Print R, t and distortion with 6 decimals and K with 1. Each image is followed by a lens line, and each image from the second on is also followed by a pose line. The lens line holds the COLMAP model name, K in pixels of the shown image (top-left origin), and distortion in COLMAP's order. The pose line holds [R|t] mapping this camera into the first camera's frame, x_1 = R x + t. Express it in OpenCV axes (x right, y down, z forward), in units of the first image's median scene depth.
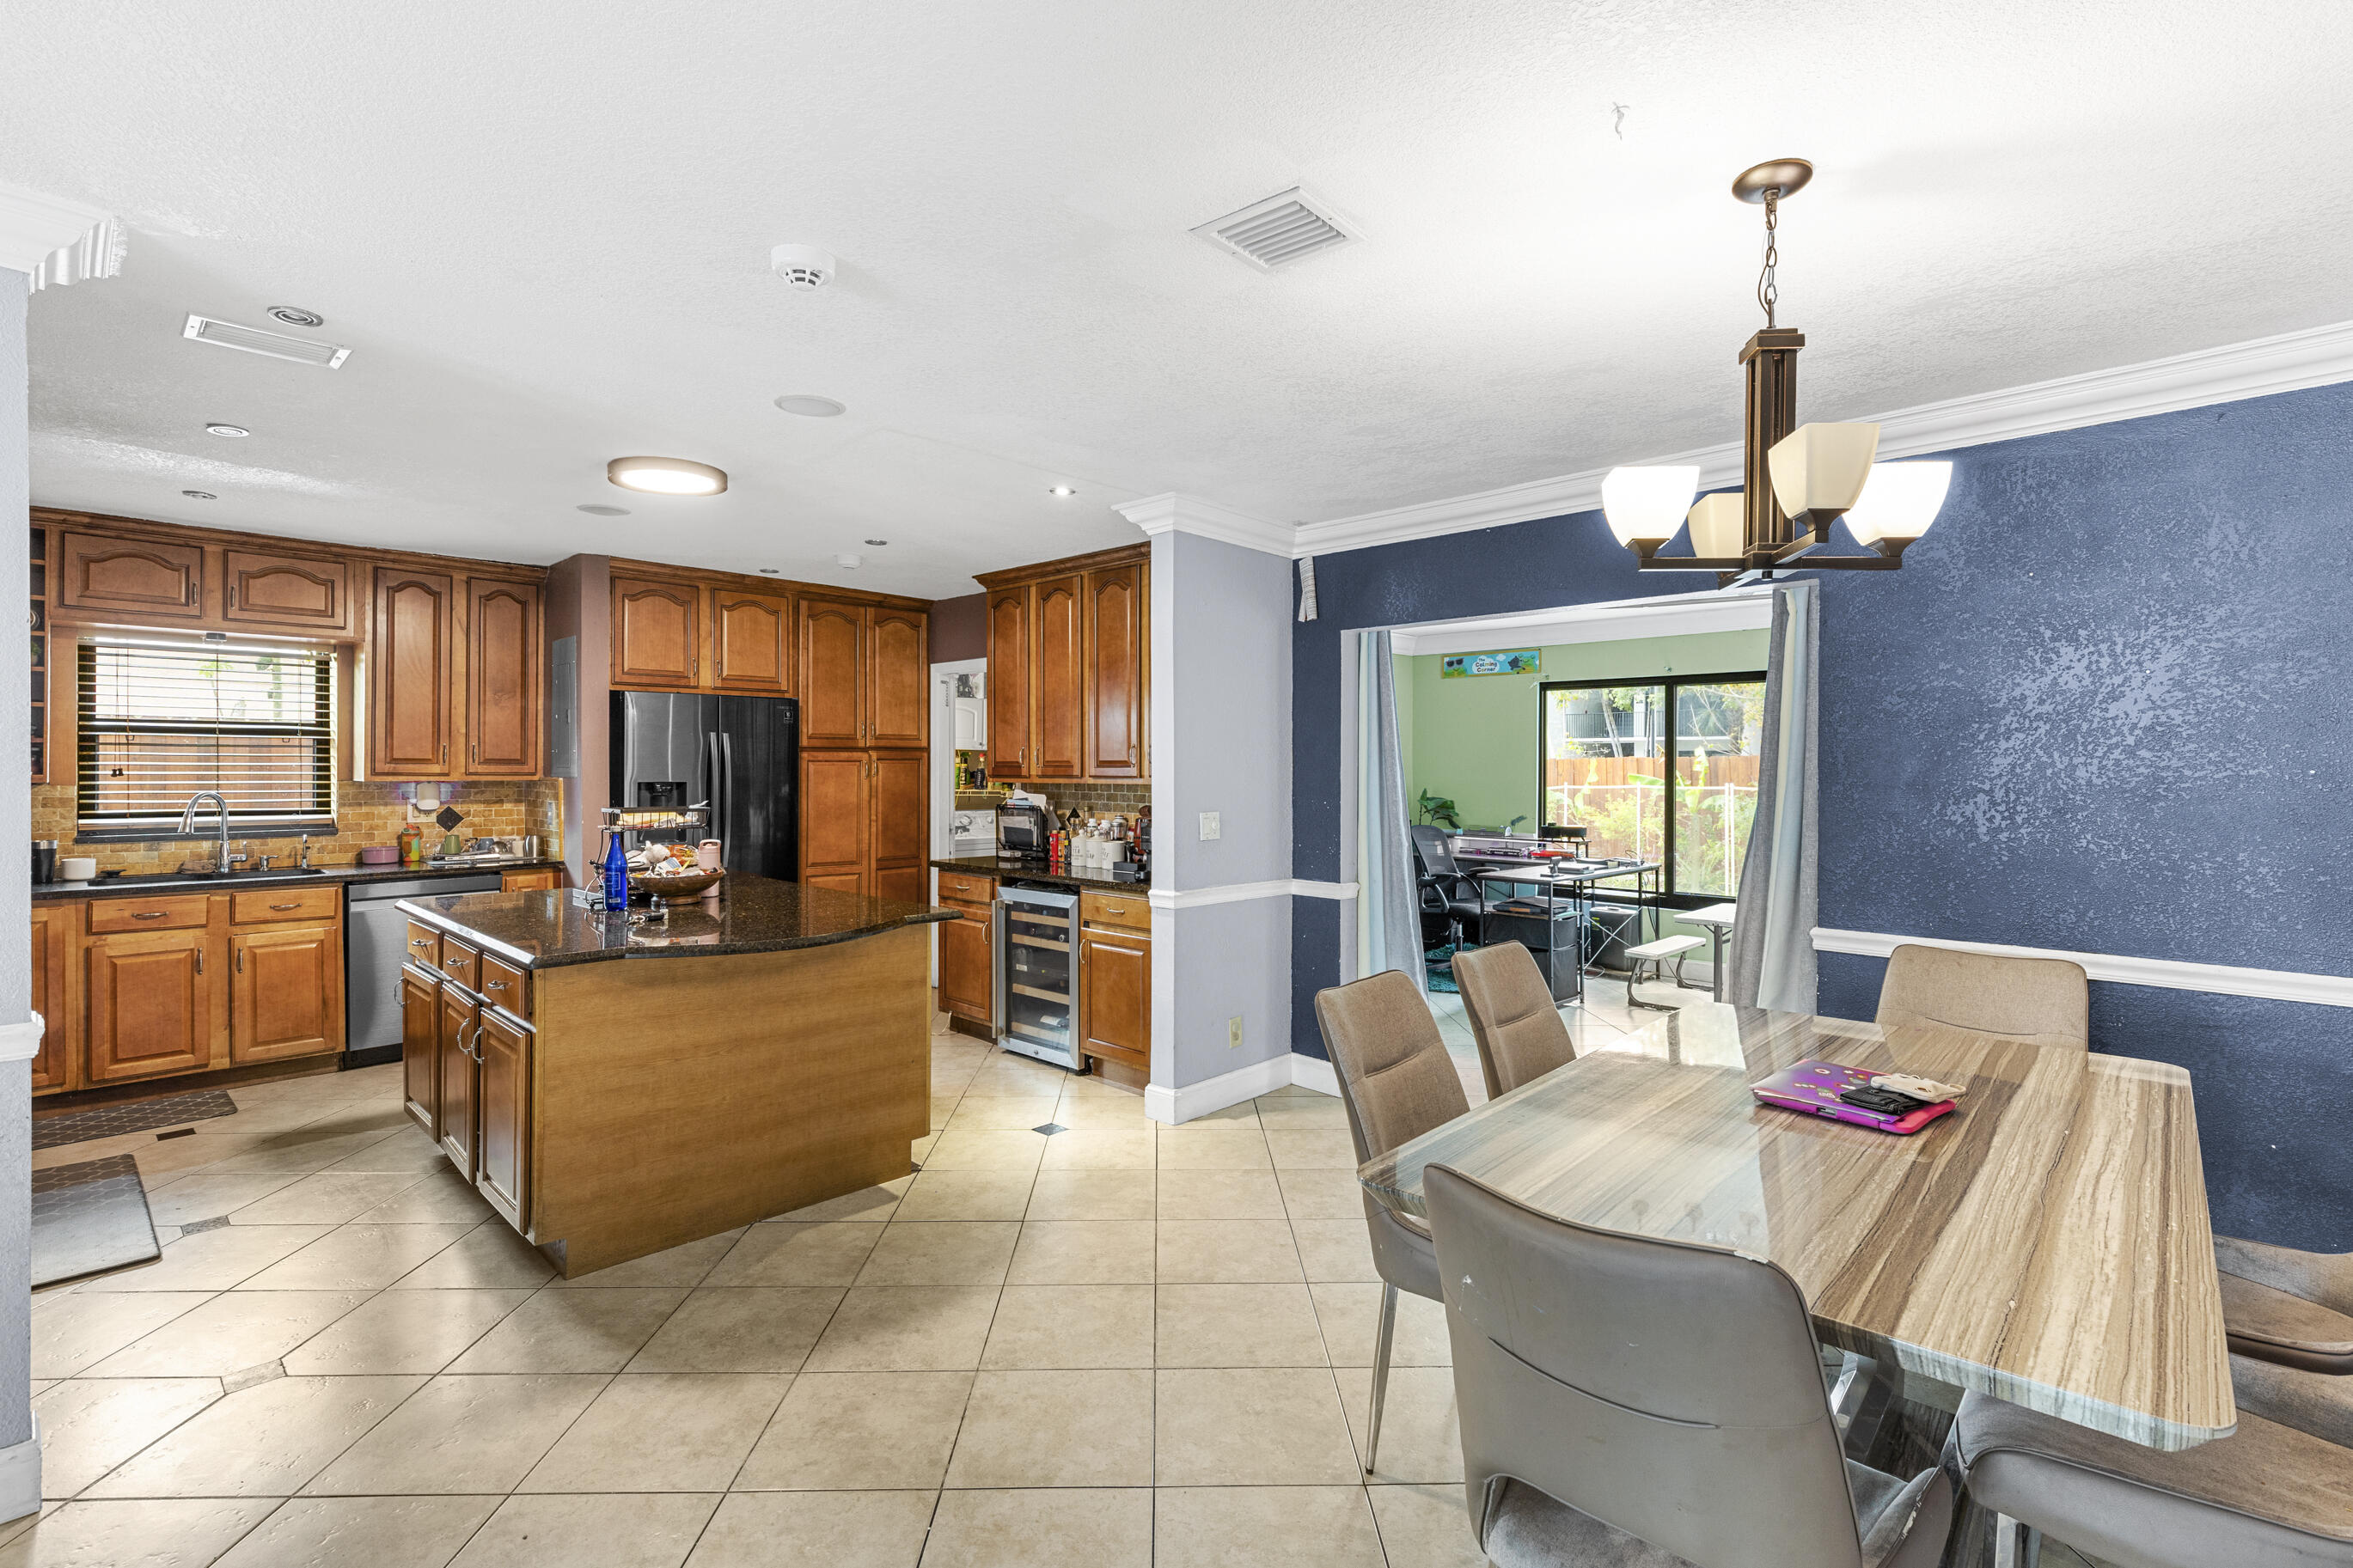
lens RADIAL K [[1080.6, 0, 1175.6], [0, 1080.6, 765.6], [0, 0, 1]] dist [0.012192, -0.000855]
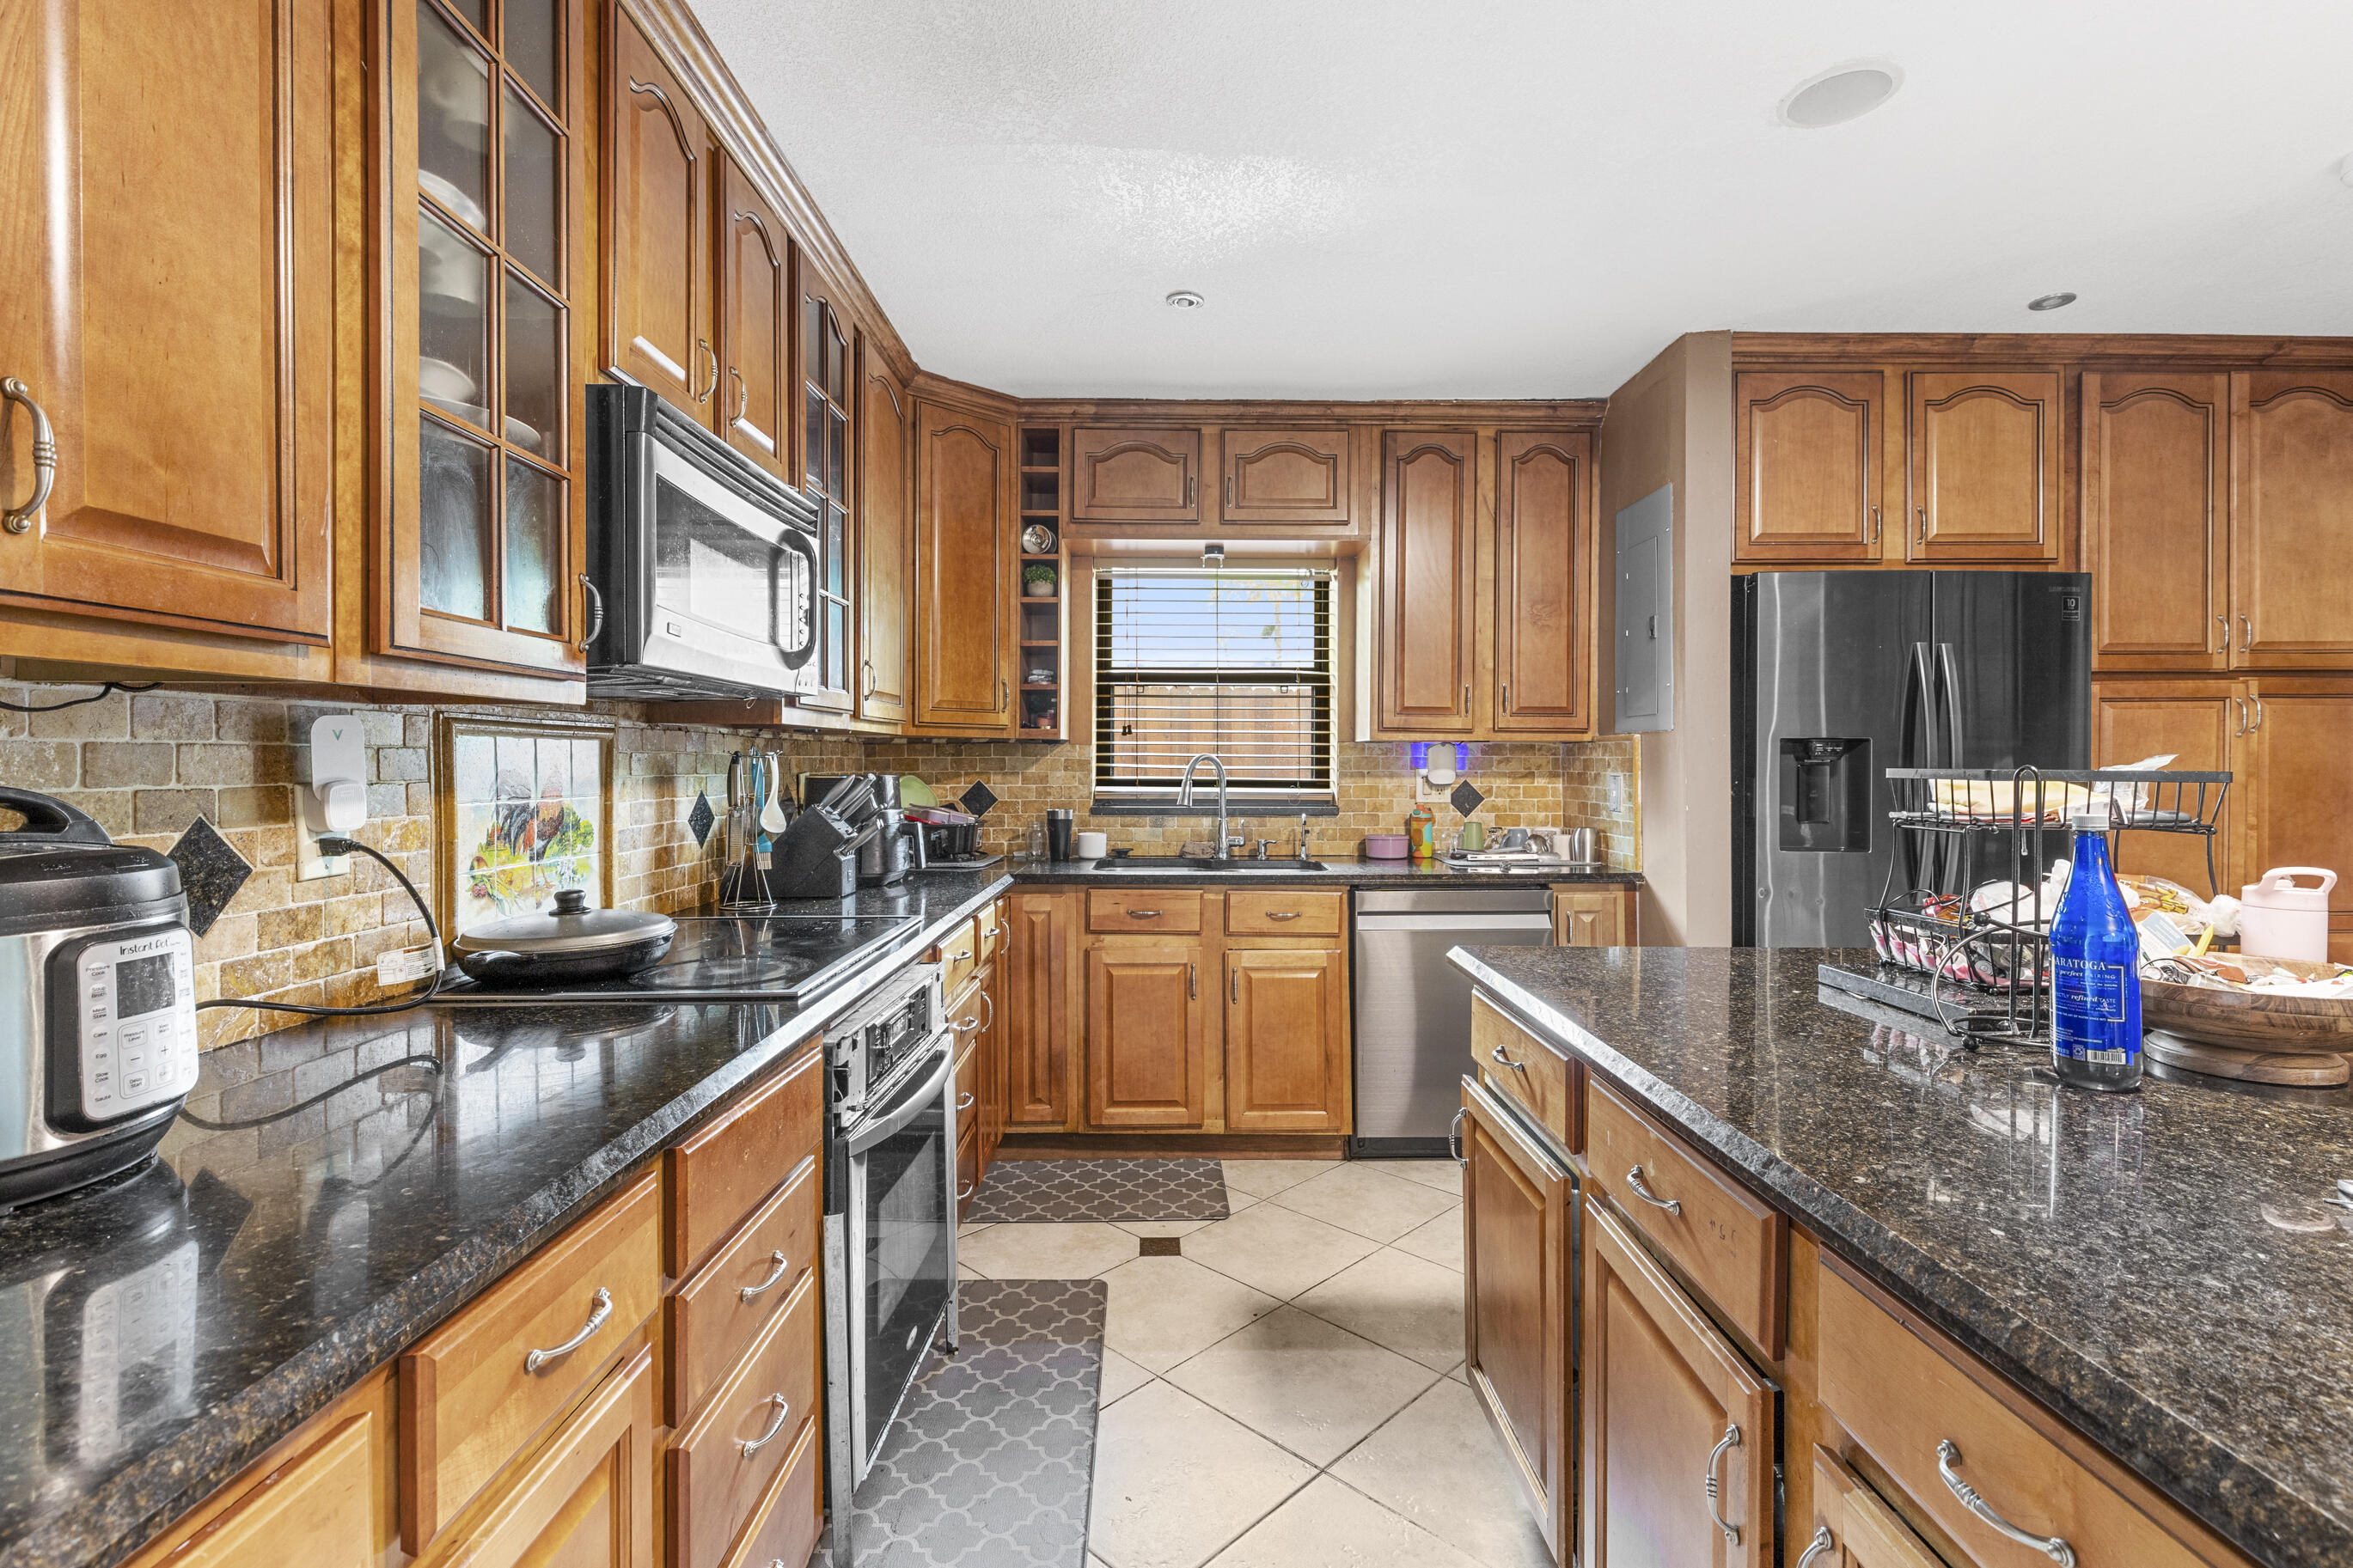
lens RADIAL K [[1080.6, 0, 1188.3], [0, 1080.6, 763.7], [0, 0, 1]] dist [0.012192, -0.000855]
pose [[0.712614, -0.001358, -0.701555, -0.331849], [-0.000455, 0.999997, -0.002397, 0.030370], [0.701557, 0.002027, 0.712611, 0.410809]]
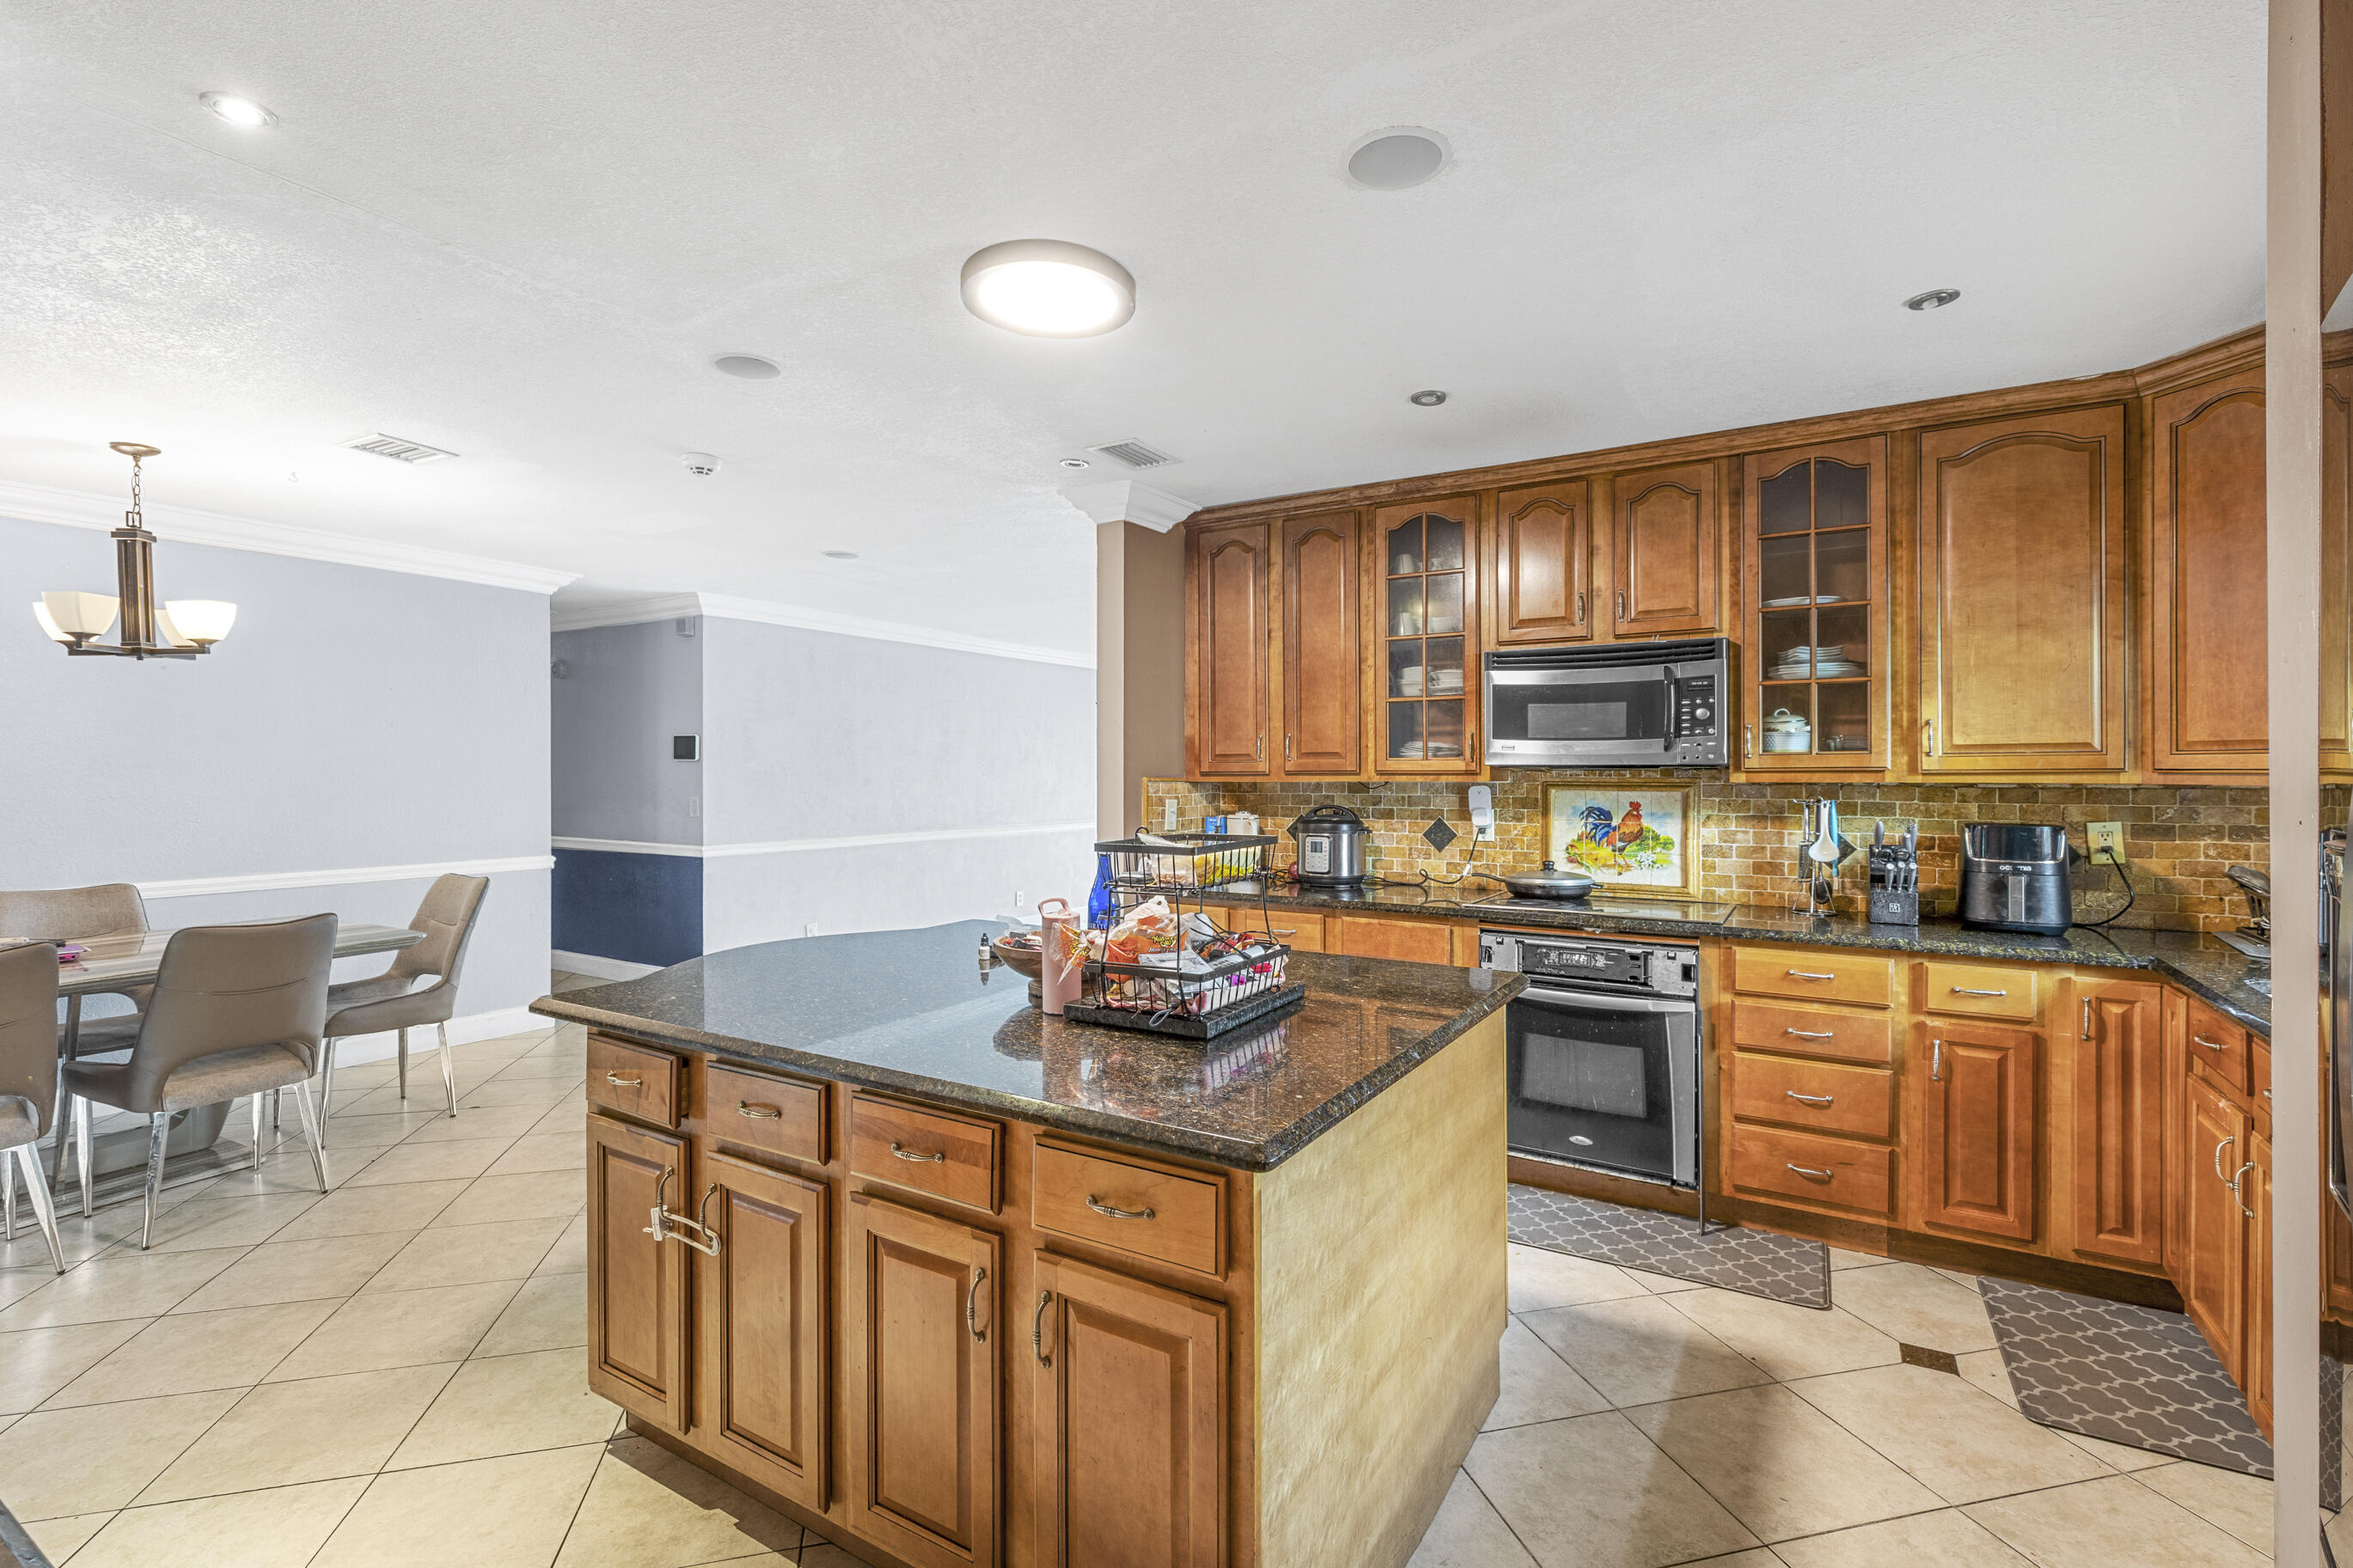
lens RADIAL K [[1080.6, 0, 1177.3], [0, 1080.6, 782.5], [0, 0, 1]] dist [0.012192, -0.000855]
pose [[-0.975603, 0.002032, -0.219534, -0.285494], [-0.001184, 0.999894, 0.014517, 0.004776], [0.219540, 0.014423, -0.975497, 1.156445]]
